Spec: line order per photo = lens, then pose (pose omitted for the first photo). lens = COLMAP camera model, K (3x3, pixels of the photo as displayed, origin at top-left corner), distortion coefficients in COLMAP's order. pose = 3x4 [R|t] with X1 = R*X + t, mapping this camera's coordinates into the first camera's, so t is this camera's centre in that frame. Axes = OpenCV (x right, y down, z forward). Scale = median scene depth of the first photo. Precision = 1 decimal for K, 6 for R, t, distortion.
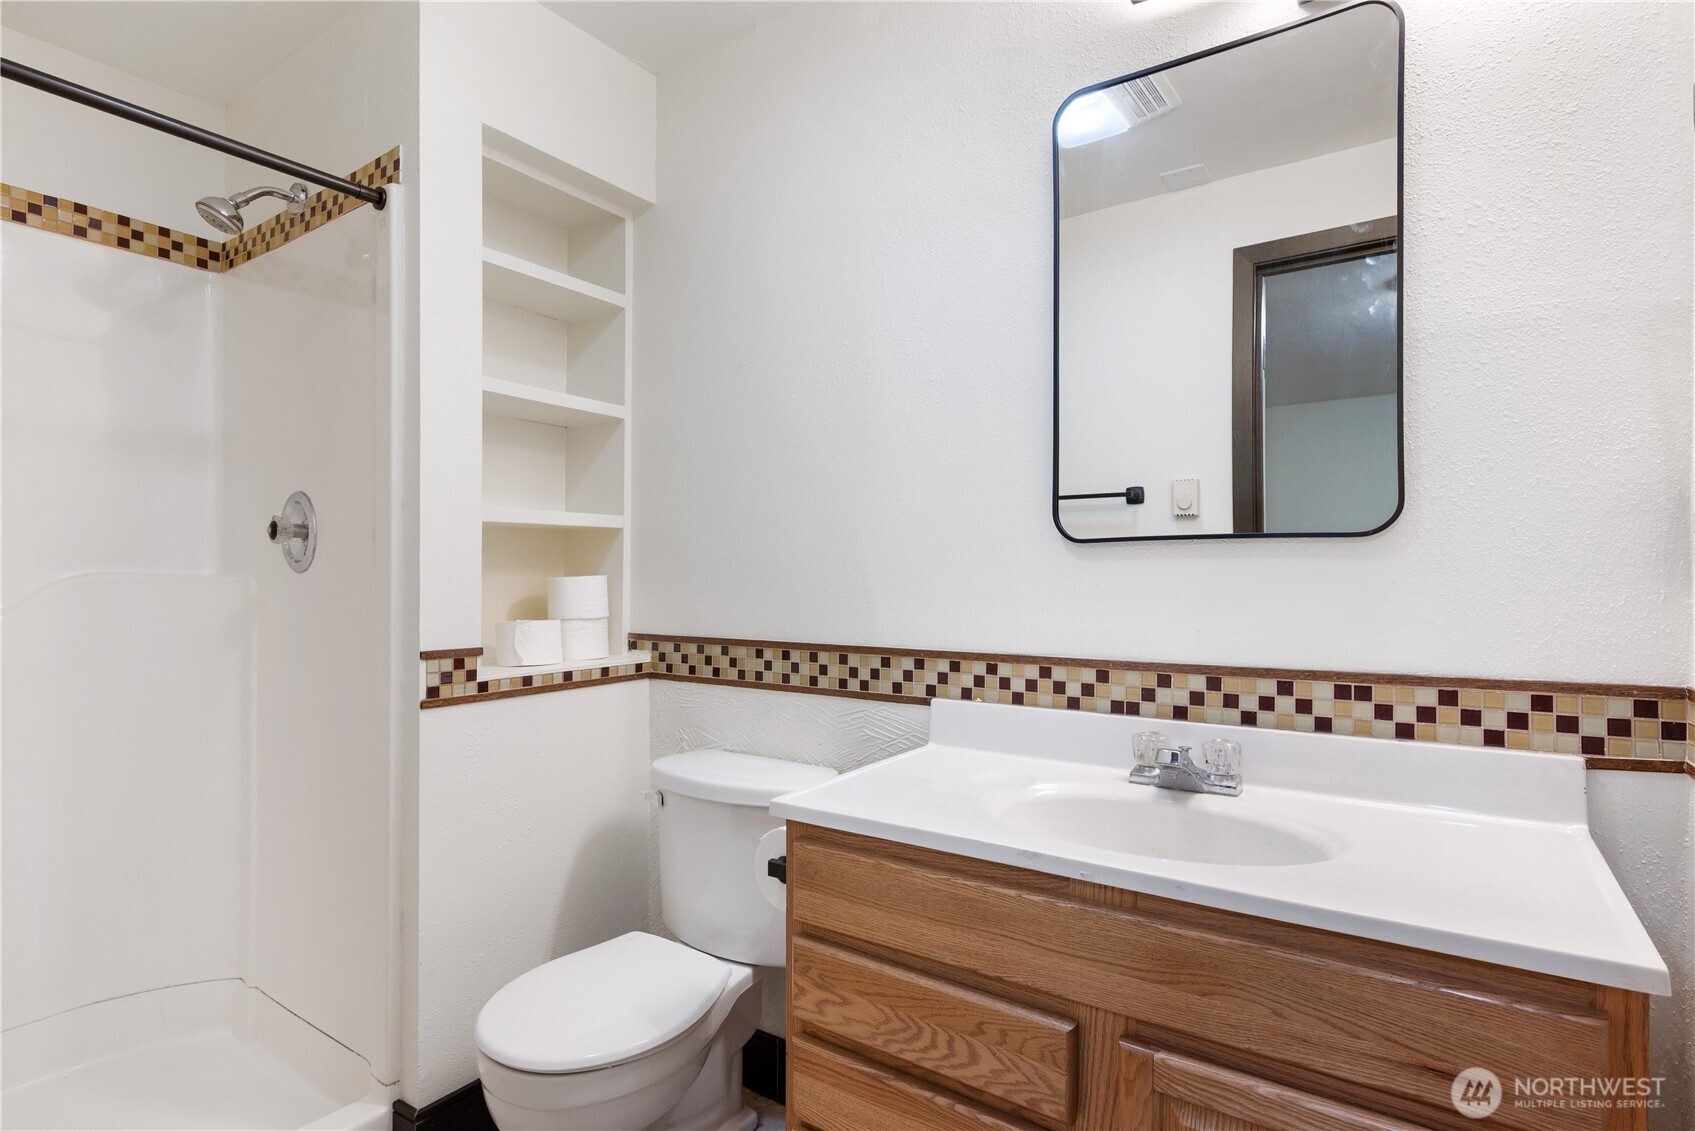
lens RADIAL K [[881.9, 0, 844.8], [0, 881.9, 568.1], [0, 0, 1]] dist [0.003178, 0.000062]
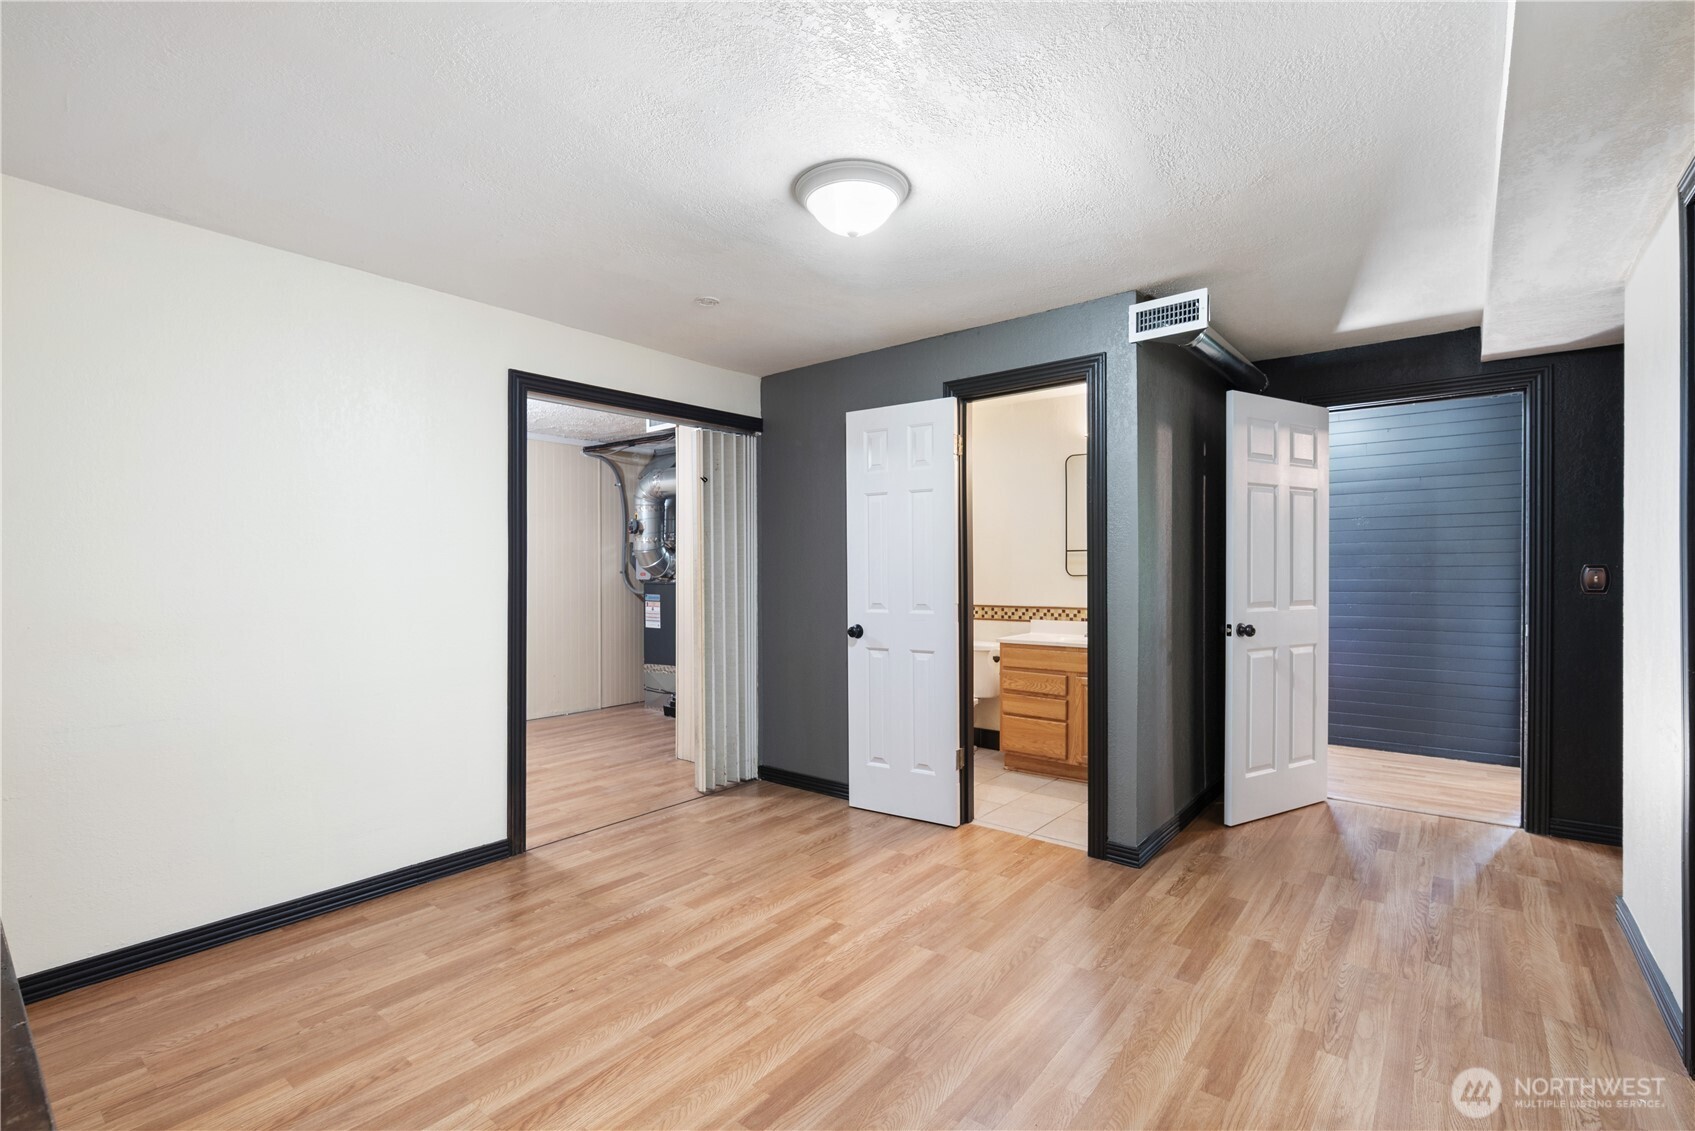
lens RADIAL K [[762.8, 0, 849.0], [0, 762.8, 572.2], [0, 0, 1]] dist [-0.000364, 0.000234]
pose [[0.997039, -0.002260, -0.076869, -0.395579], [0.002600, 0.999987, 0.004322, -0.056704], [0.076858, -0.004509, 0.997032, -2.109677]]
